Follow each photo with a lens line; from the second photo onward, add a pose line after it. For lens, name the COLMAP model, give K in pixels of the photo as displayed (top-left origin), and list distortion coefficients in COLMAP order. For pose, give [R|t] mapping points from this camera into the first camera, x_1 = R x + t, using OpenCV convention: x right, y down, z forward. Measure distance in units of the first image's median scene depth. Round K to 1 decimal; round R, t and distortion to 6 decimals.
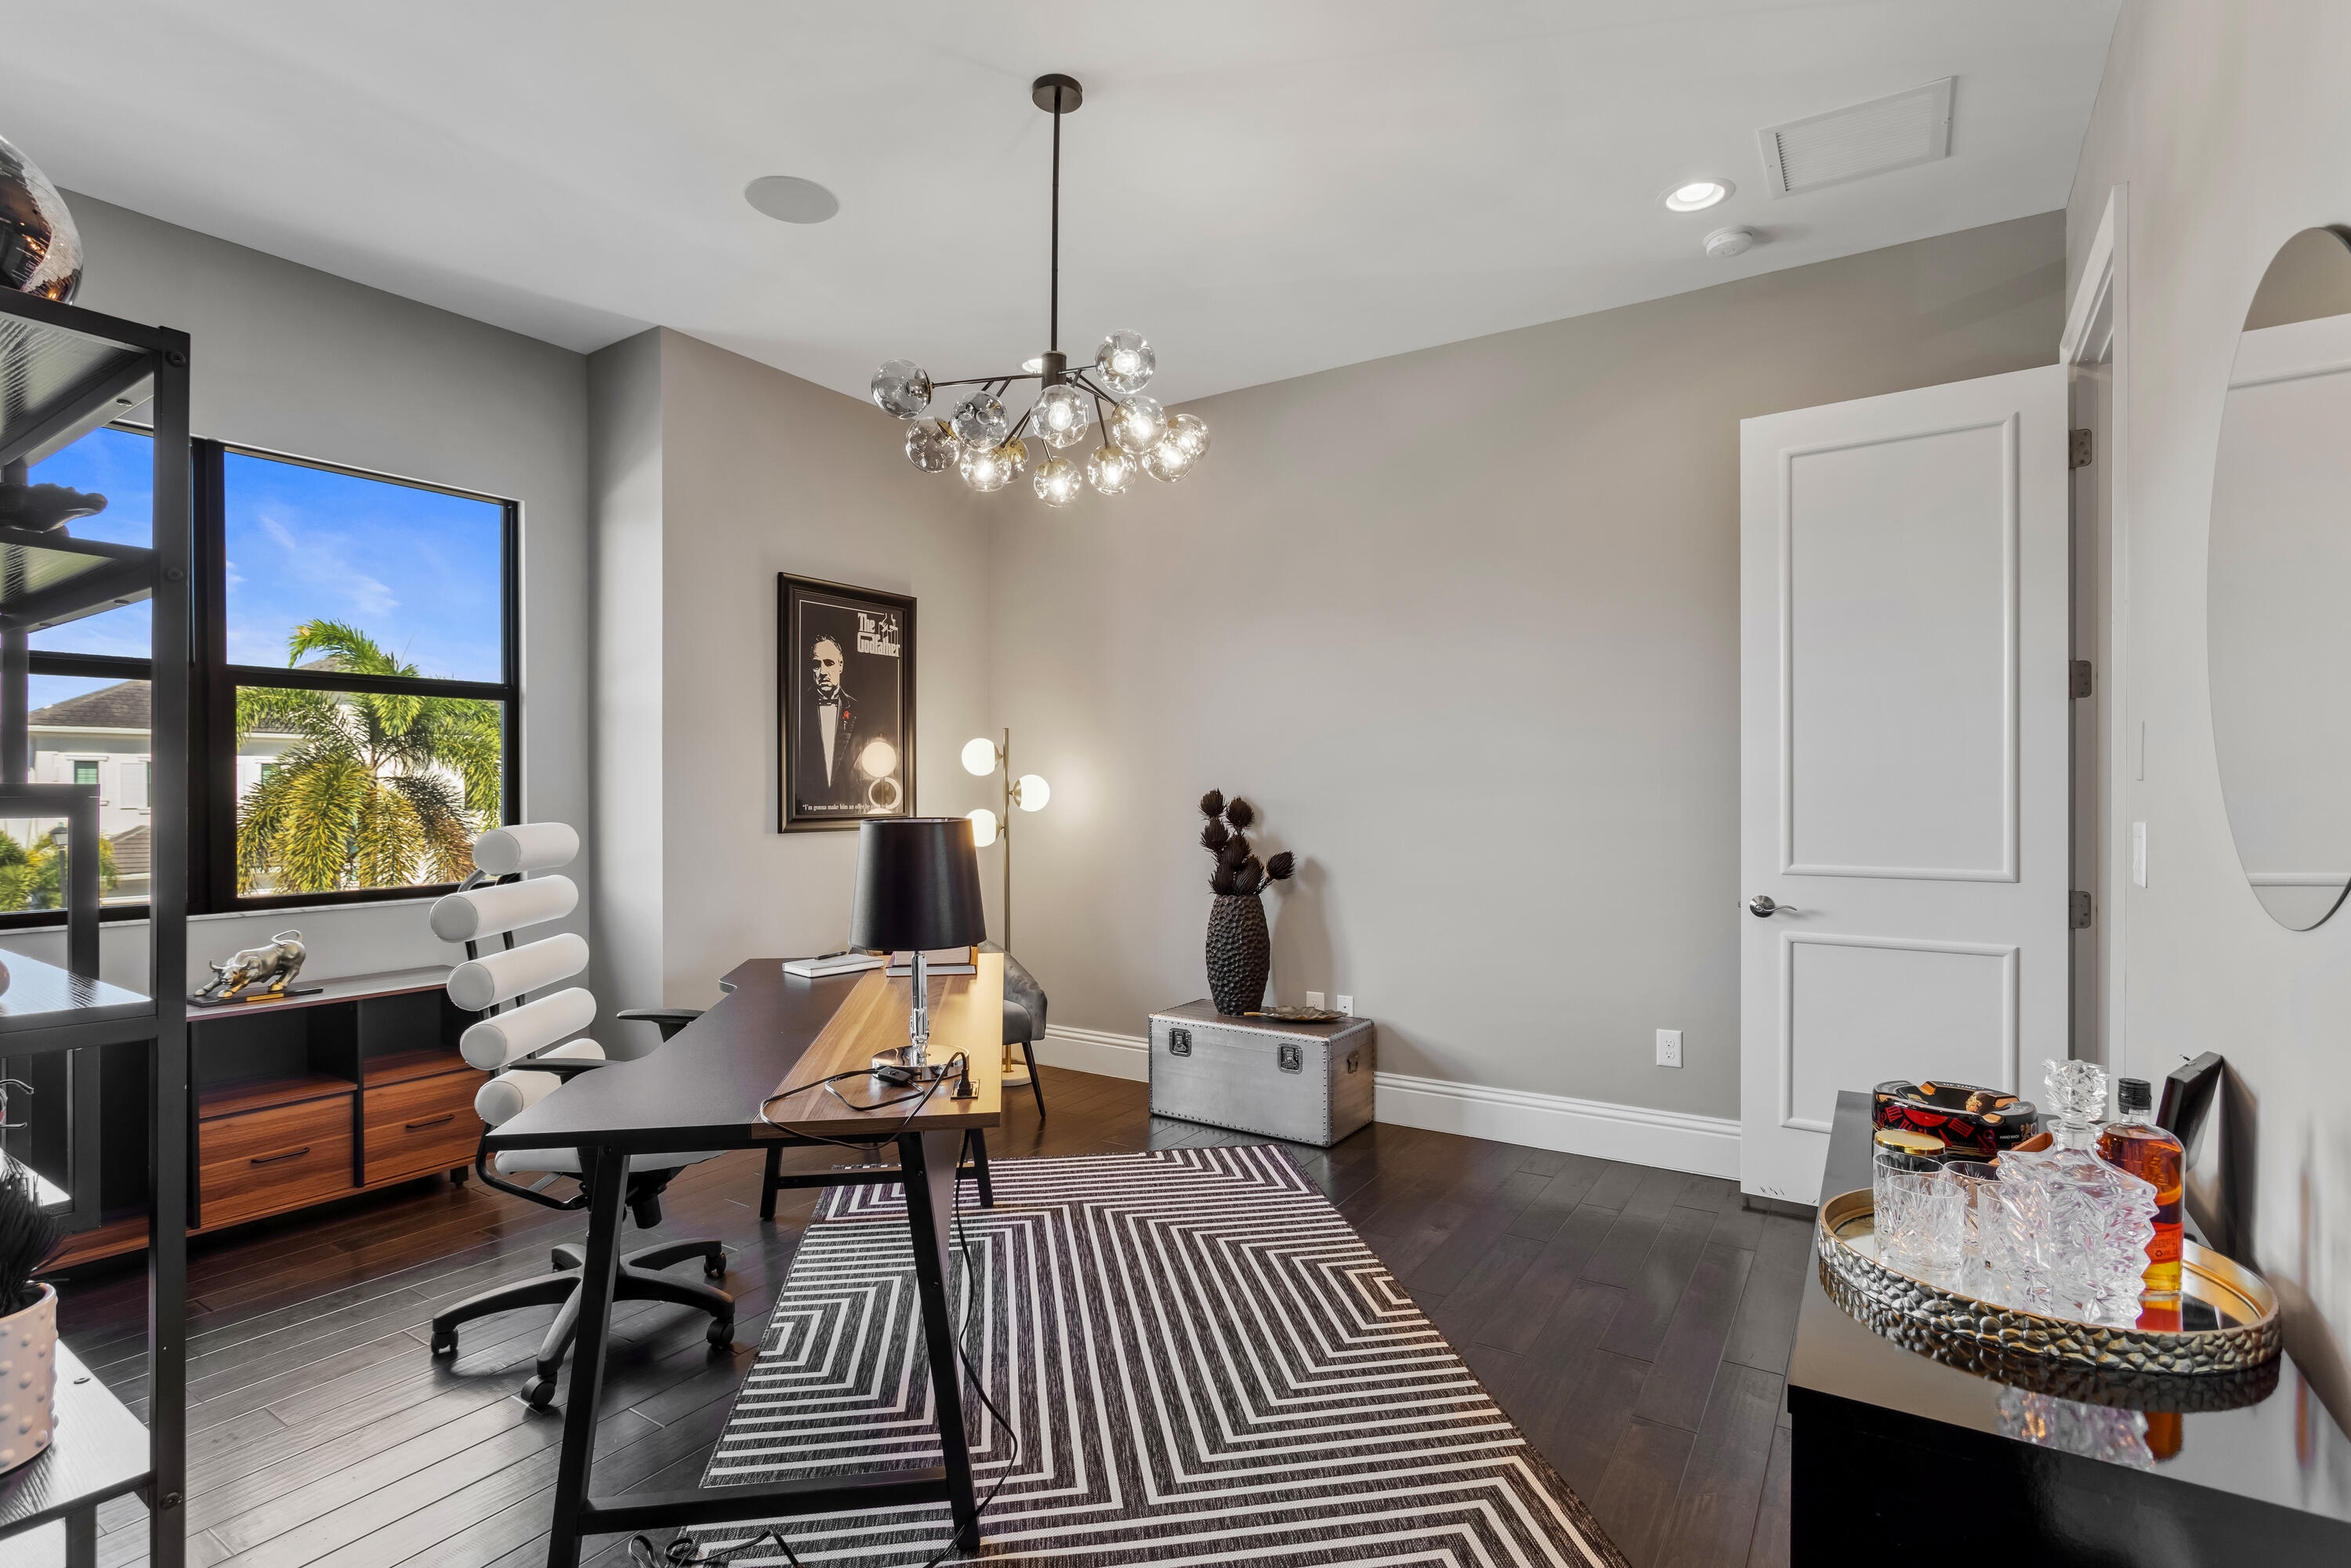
lens RADIAL K [[1140.9, 0, 1172.3], [0, 1140.9, 785.9], [0, 0, 1]] dist [-0.021966, -0.000223]
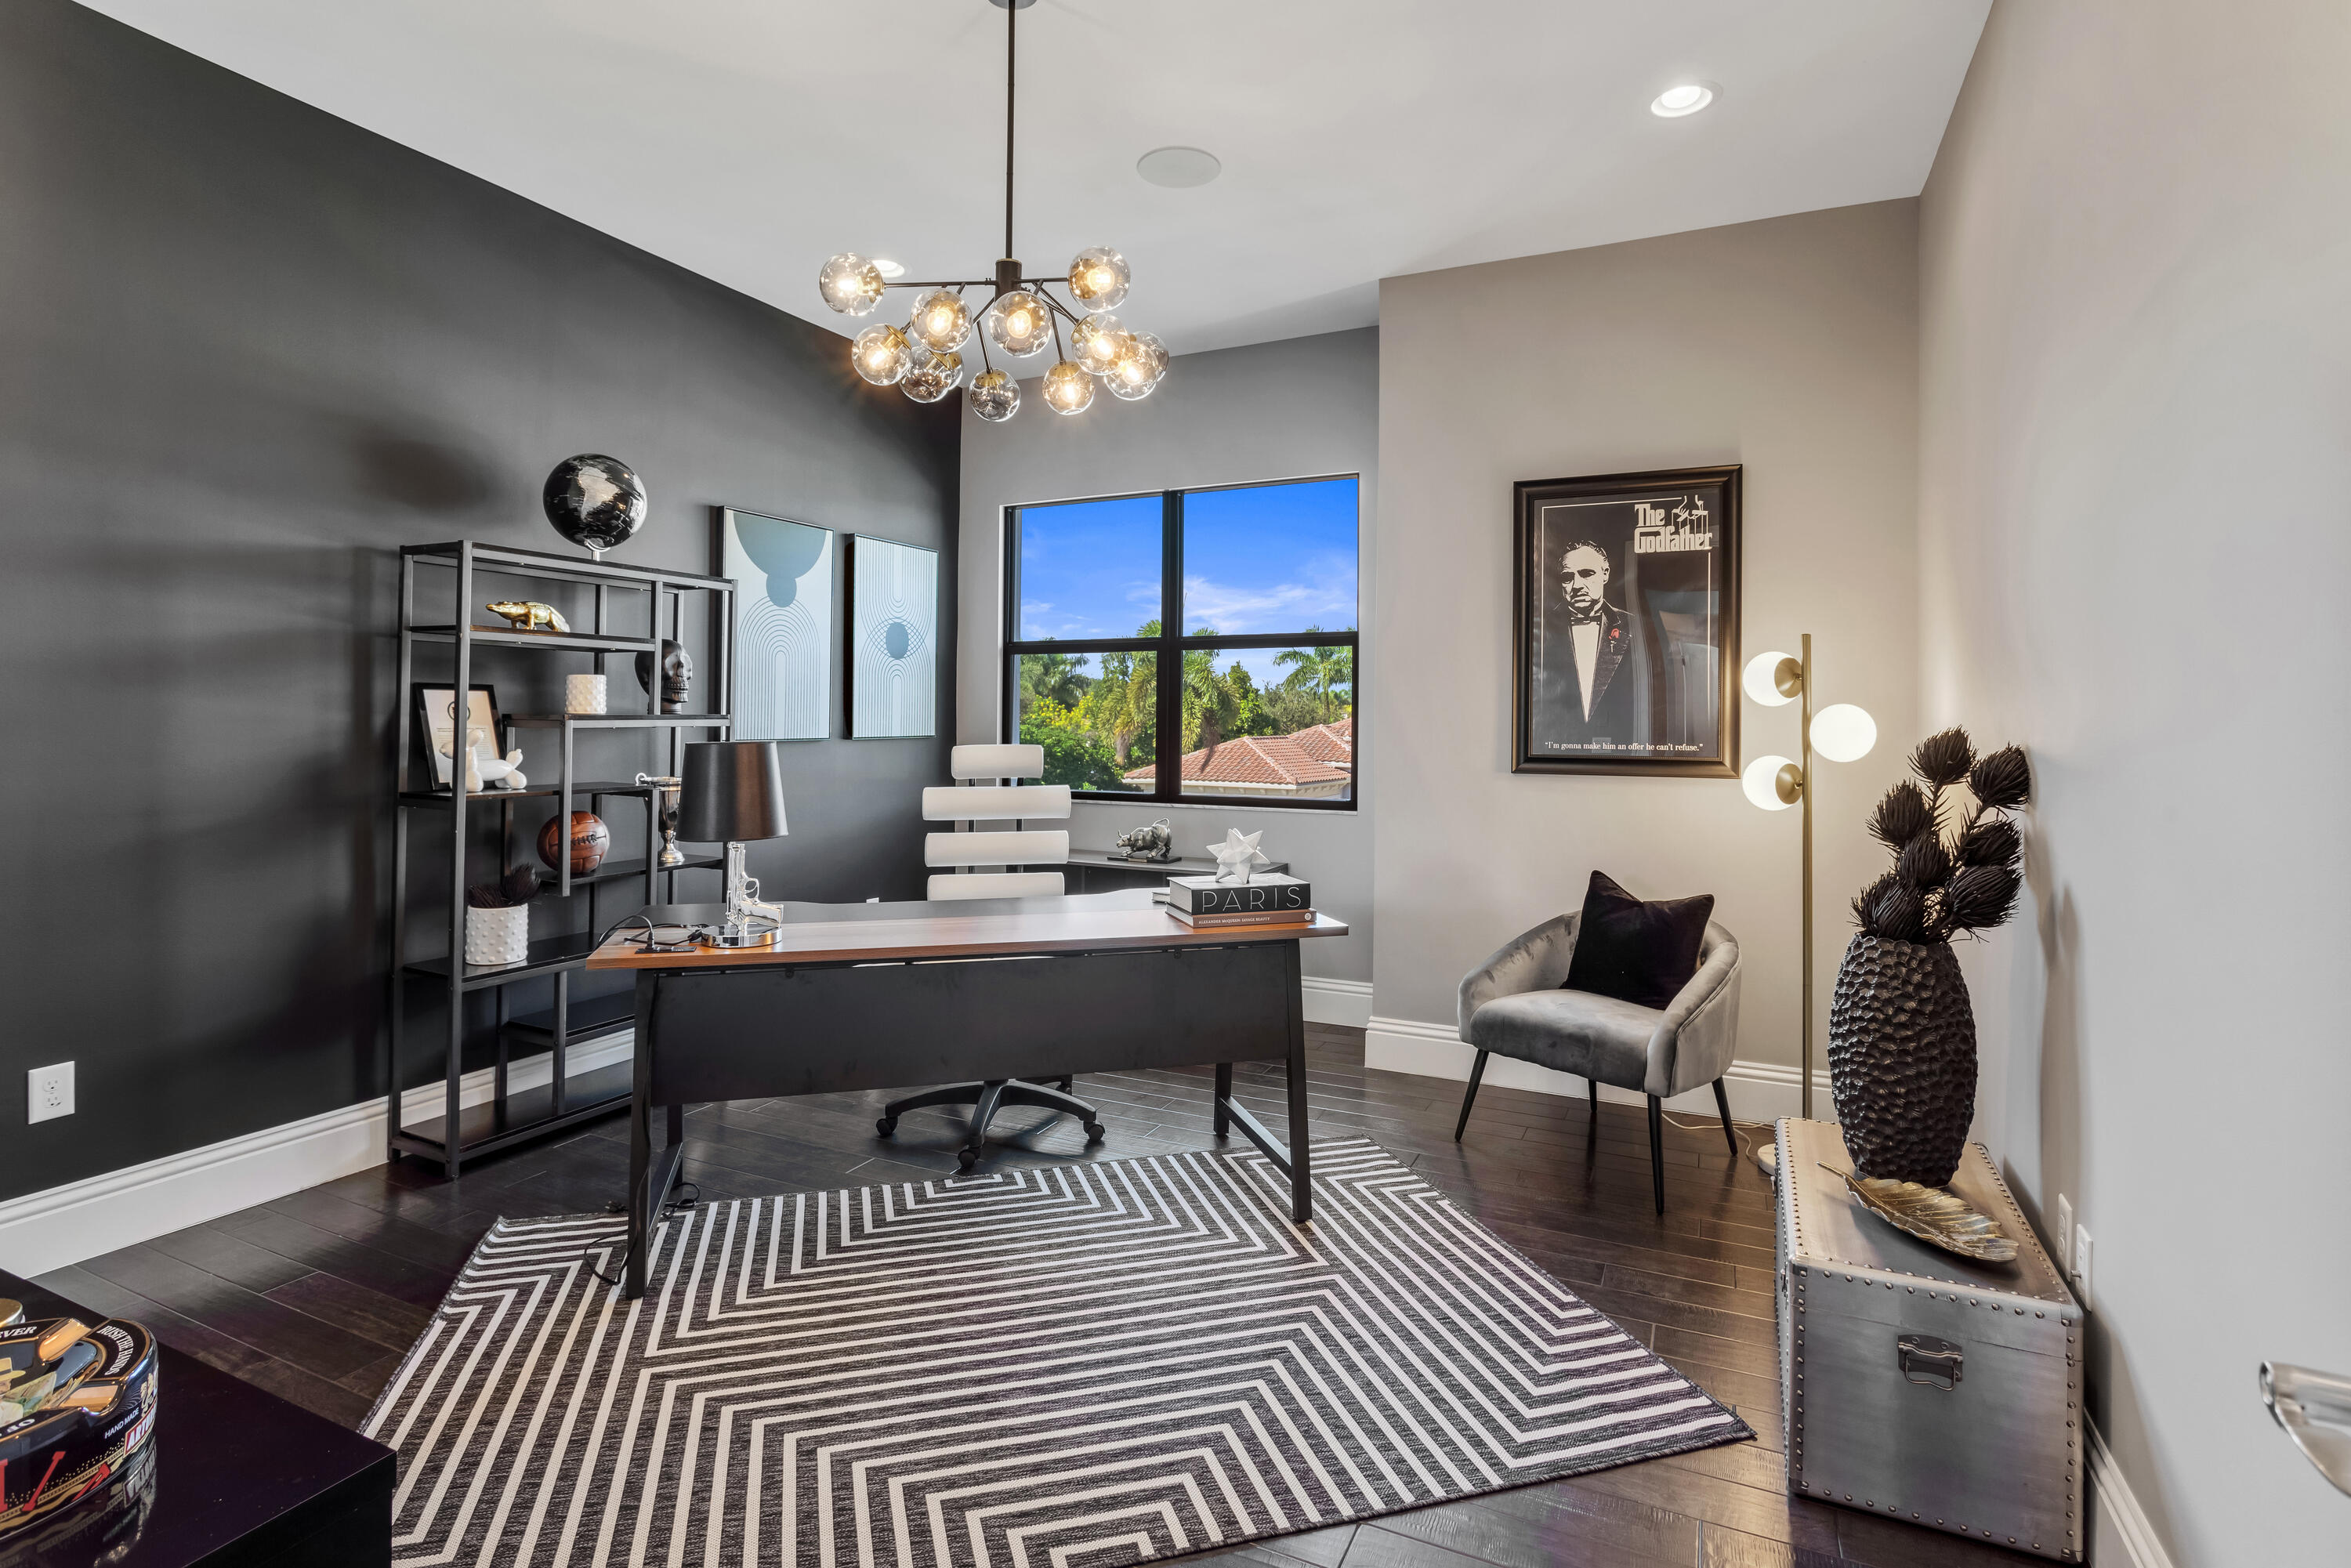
lens RADIAL K [[1140.9, 0, 1140.9], [0, 1140.9, 708.2], [0, 0, 1]] dist [-0.021966, -0.000223]
pose [[0.125860, -0.009949, -0.991998, 0.484056], [-0.009804, 0.999888, -0.011272, 0.003238], [0.992000, 0.011144, 0.125749, 0.575345]]
